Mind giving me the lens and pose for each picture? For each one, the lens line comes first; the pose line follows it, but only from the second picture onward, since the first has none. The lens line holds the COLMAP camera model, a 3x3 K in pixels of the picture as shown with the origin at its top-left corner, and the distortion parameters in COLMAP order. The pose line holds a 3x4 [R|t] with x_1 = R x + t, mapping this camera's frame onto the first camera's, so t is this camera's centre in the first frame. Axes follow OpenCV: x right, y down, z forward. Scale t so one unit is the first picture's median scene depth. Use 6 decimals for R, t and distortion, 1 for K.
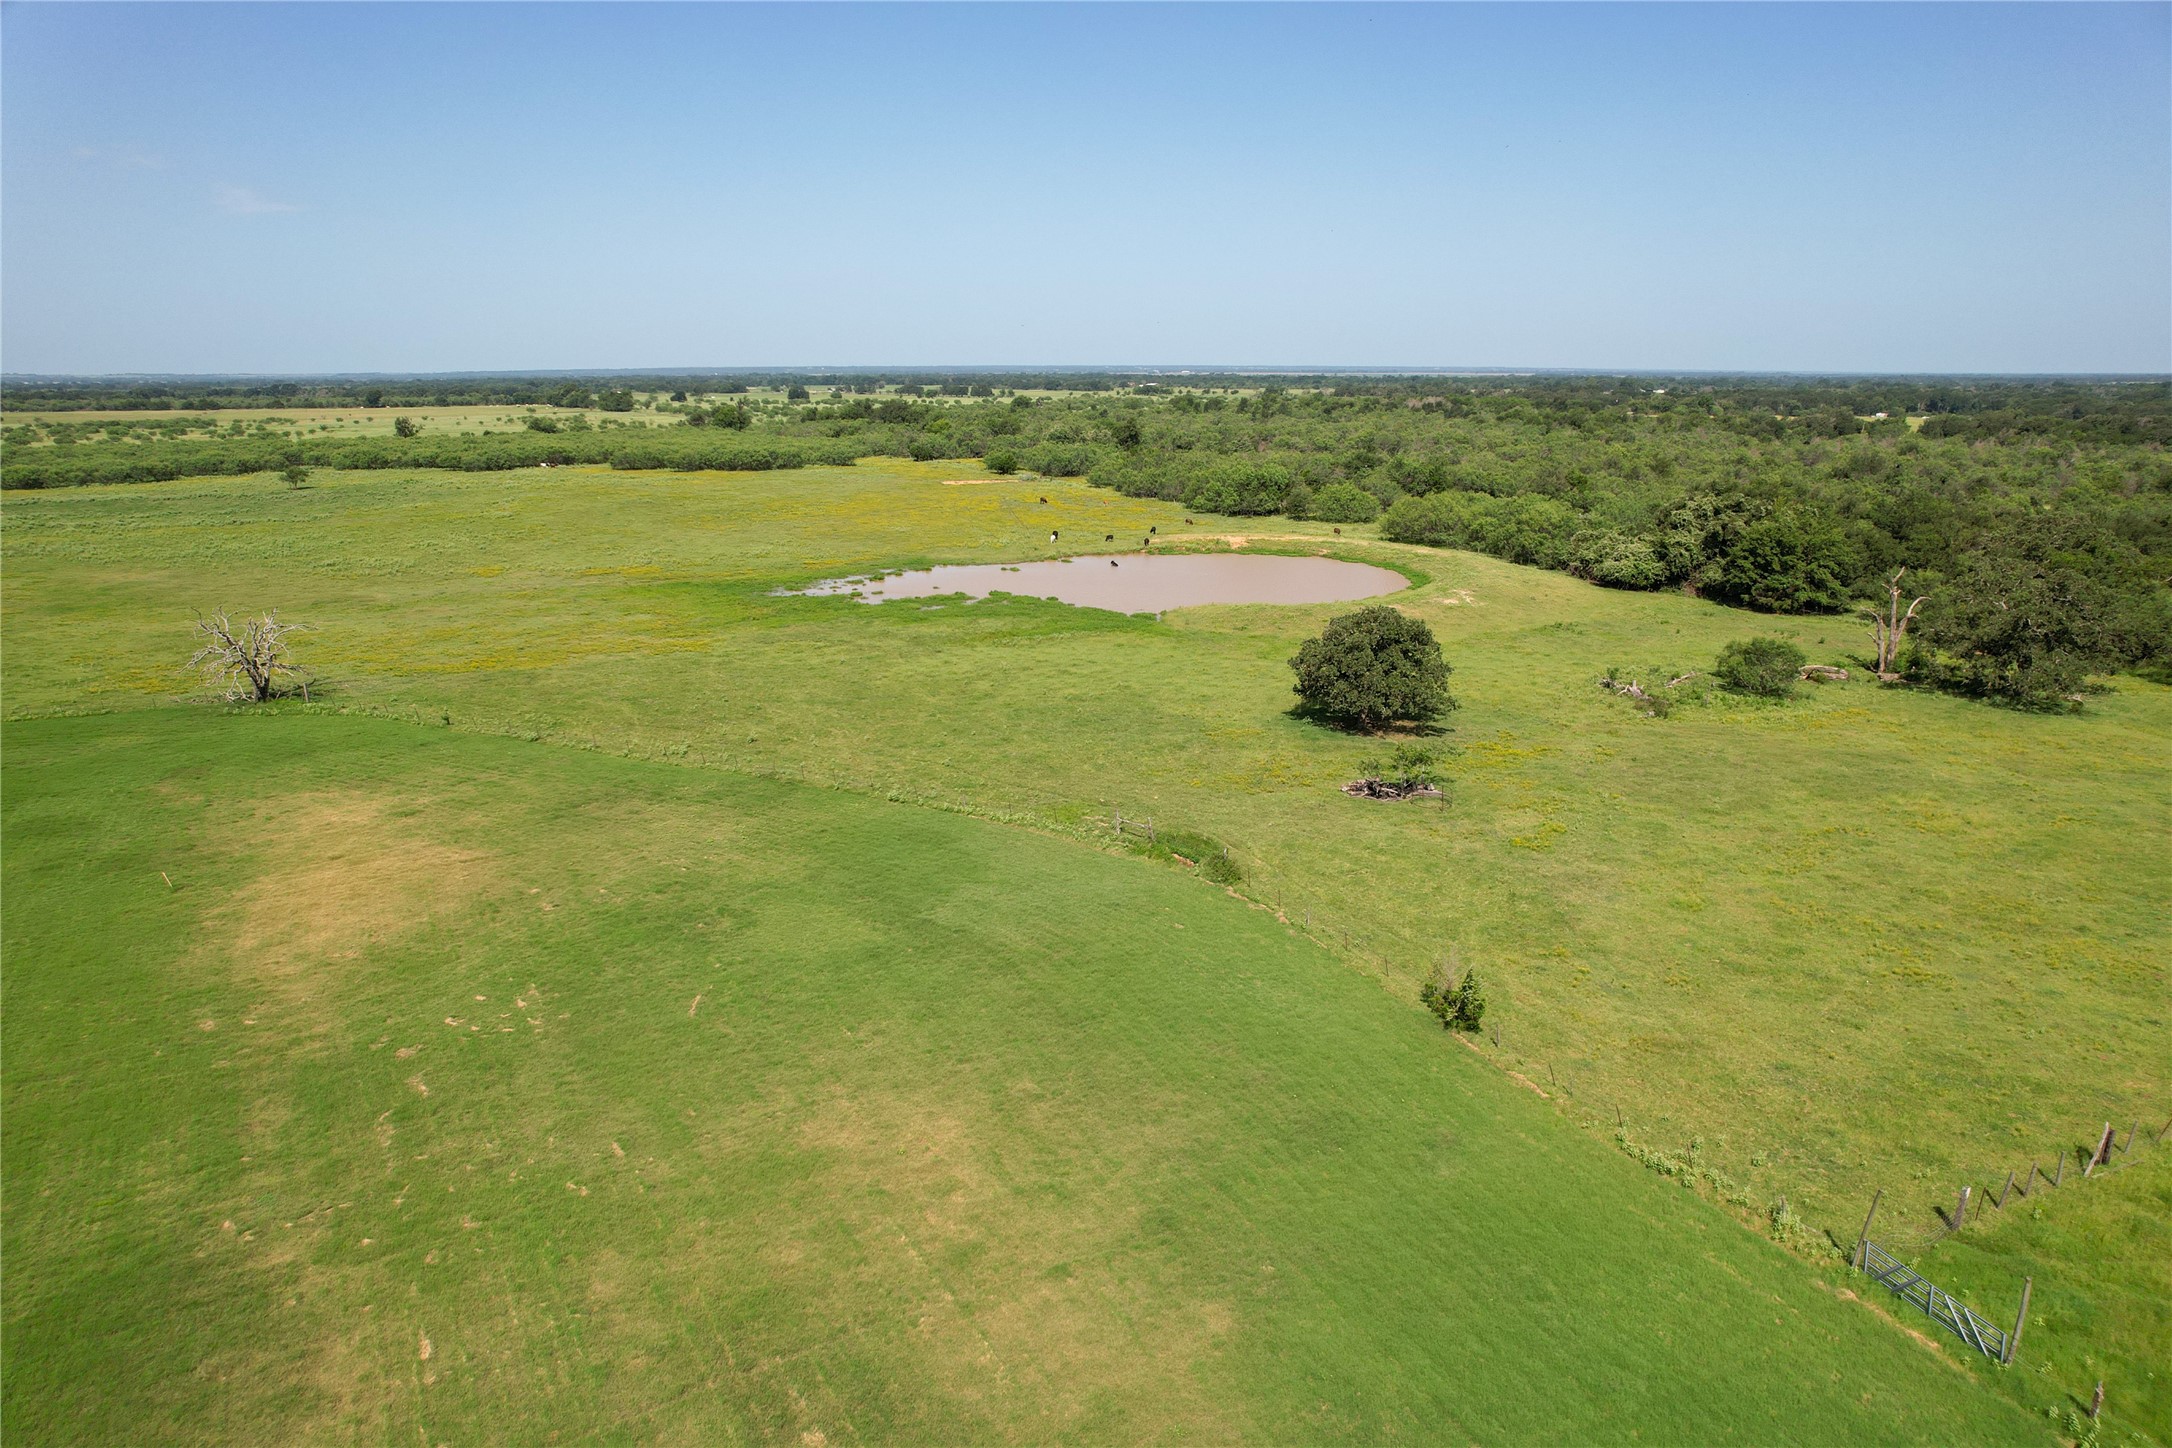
lens RADIAL K [[1371.5, 0, 1099.7], [0, 1371.5, 736.6], [0, 0, 1]] dist [-0.056579, 0.037063]
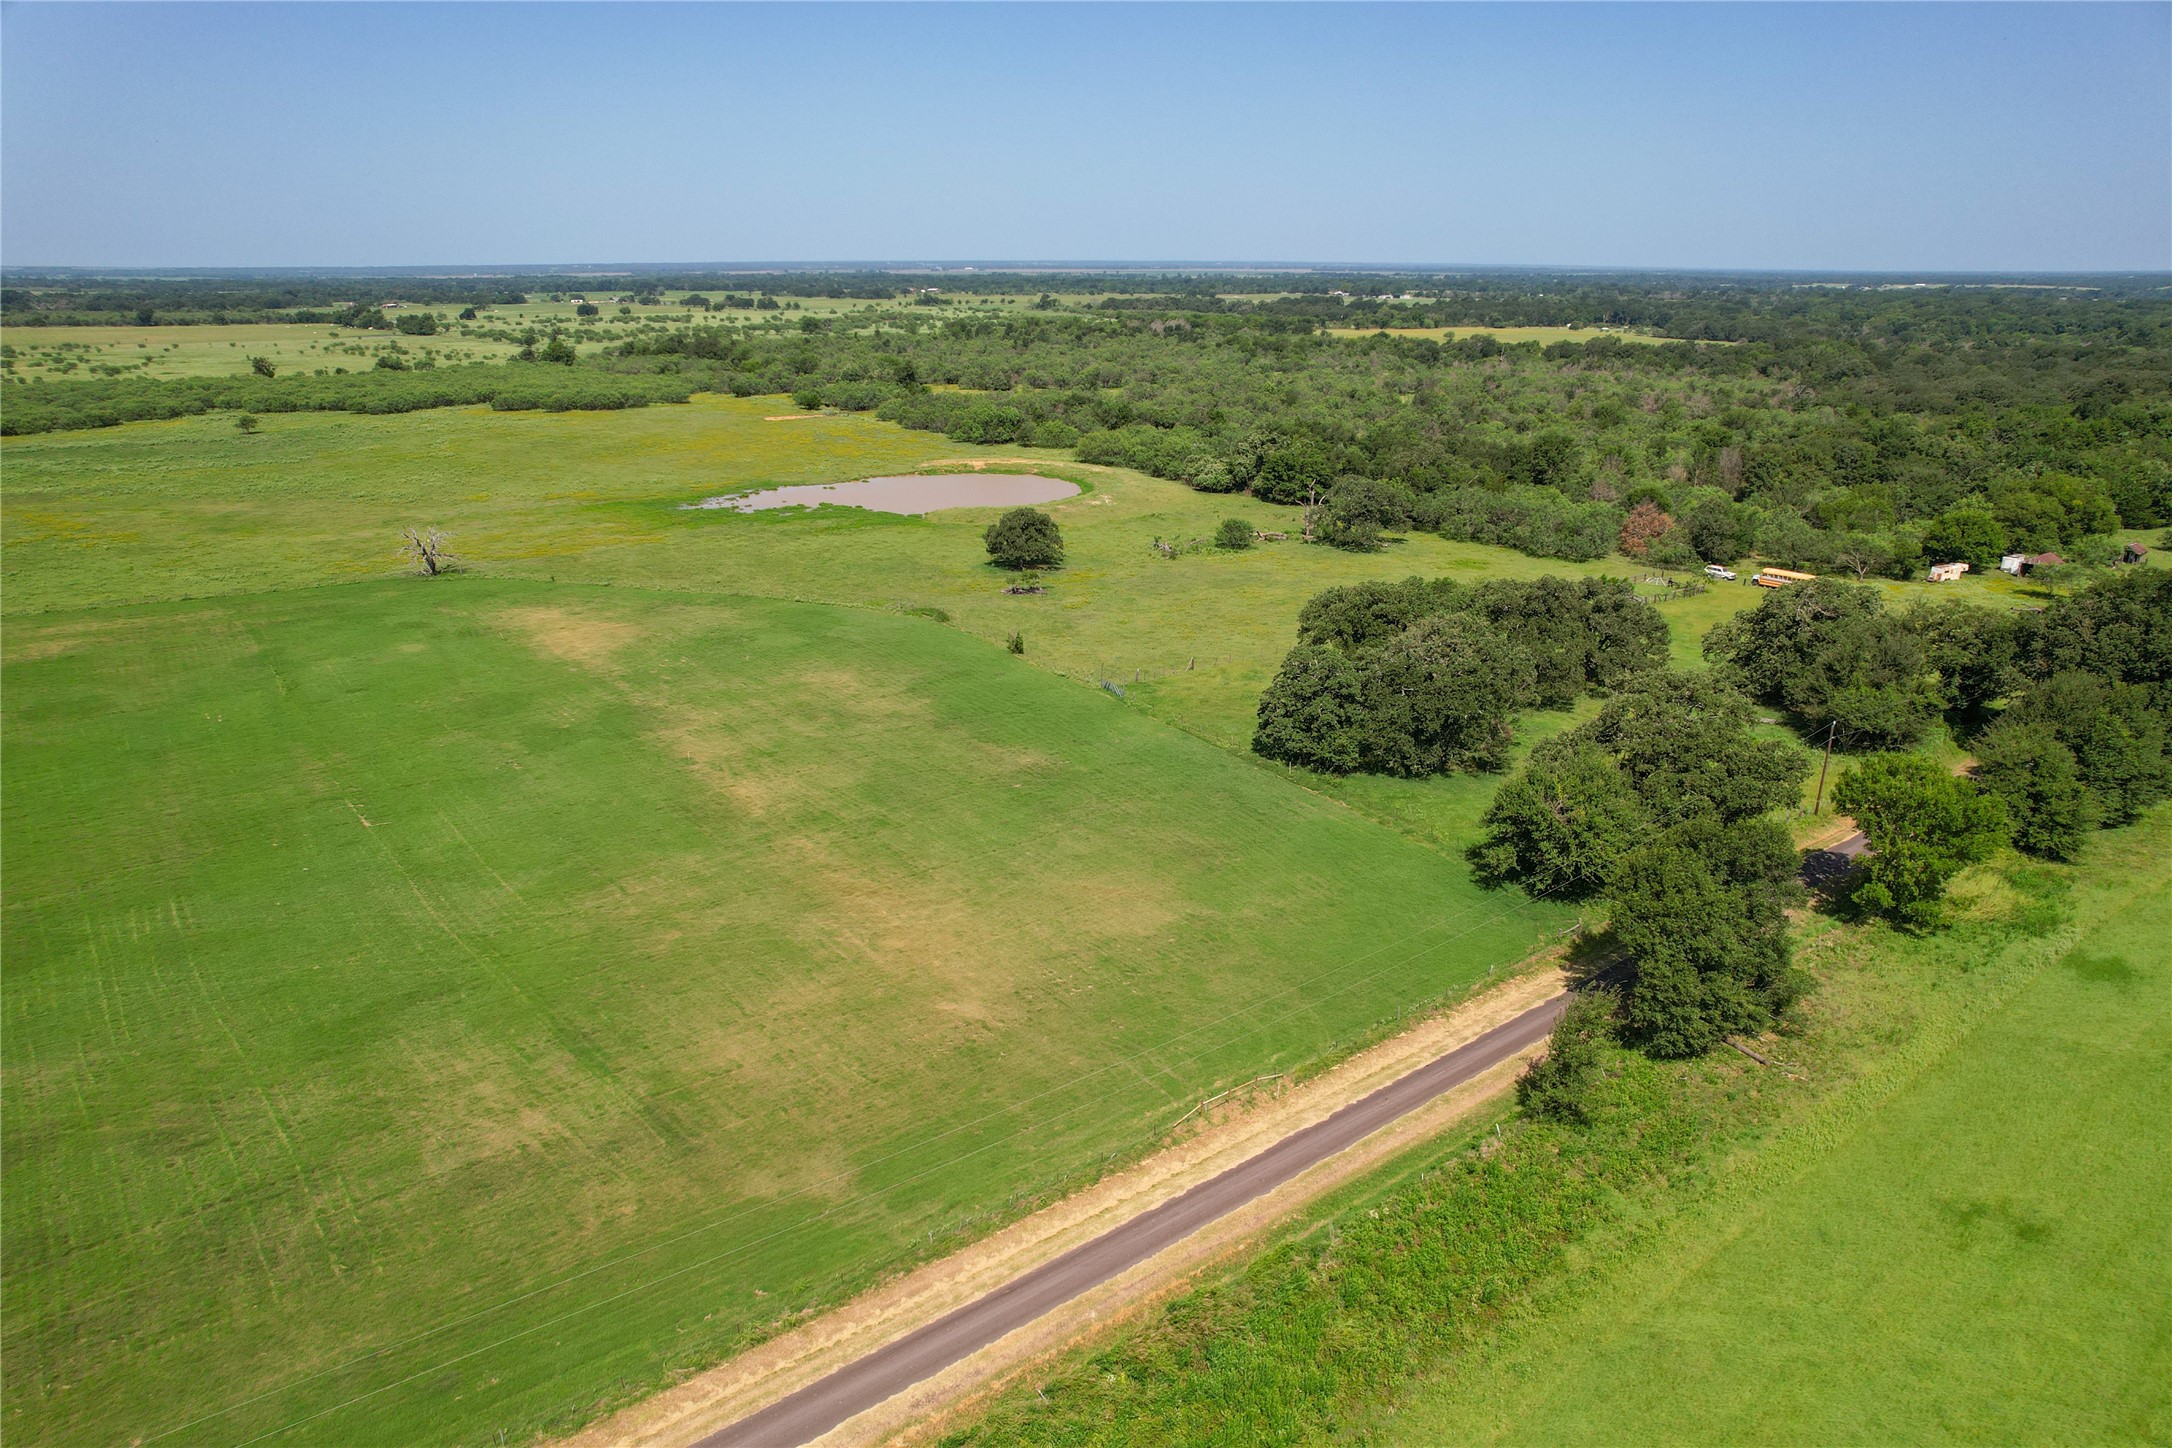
lens RADIAL K [[1371.5, 0, 1074.9], [0, 1371.5, 730.5], [0, 0, 1]] dist [-0.056579, 0.037063]
pose [[0.991055, -0.043489, 0.126171, 0.002574], [0.034987, 0.997014, 0.068841, 0.049252], [-0.128788, -0.063811, 0.989617, -0.527472]]
